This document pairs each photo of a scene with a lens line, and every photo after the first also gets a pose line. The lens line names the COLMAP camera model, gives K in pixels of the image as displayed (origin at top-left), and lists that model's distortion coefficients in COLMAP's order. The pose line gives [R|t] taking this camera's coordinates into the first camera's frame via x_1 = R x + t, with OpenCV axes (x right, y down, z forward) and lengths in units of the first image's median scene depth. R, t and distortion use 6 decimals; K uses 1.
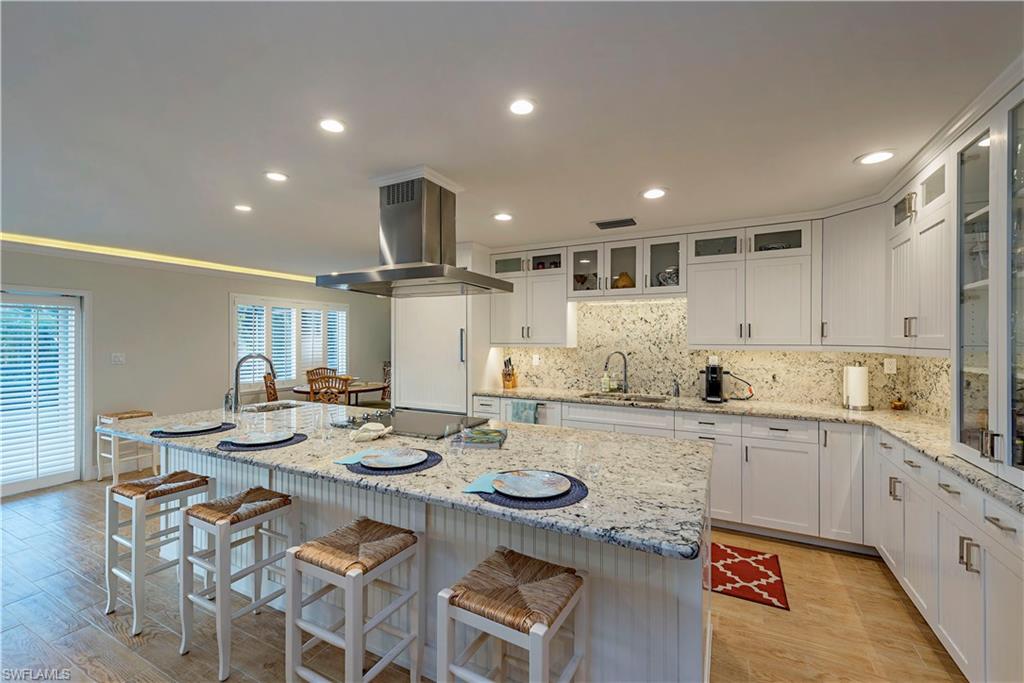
lens RADIAL K [[420.4, 0, 512.3], [0, 420.4, 341.2], [0, 0, 1]] dist [0.001325, -0.000032]
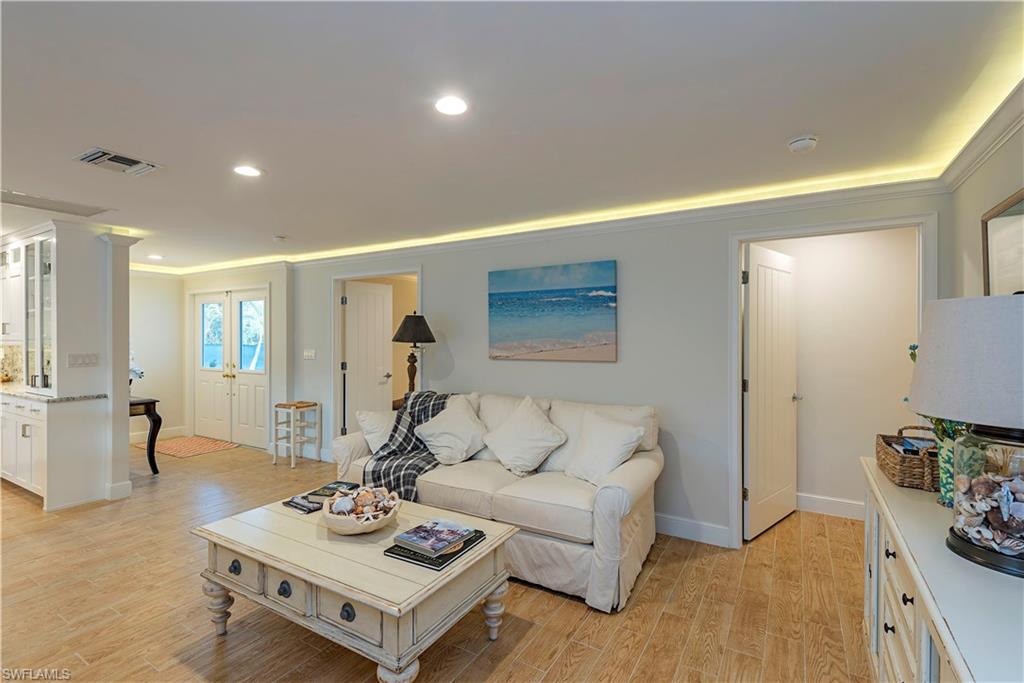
lens RADIAL K [[485.0, 0, 510.7], [0, 485.0, 338.3], [0, 0, 1]] dist [-0.000155, -0.000064]
pose [[0.062603, -0.007196, 0.998013, -0.541909], [0.003241, 0.999970, 0.007007, 0.000082], [-0.998033, 0.002796, 0.062624, -0.706822]]
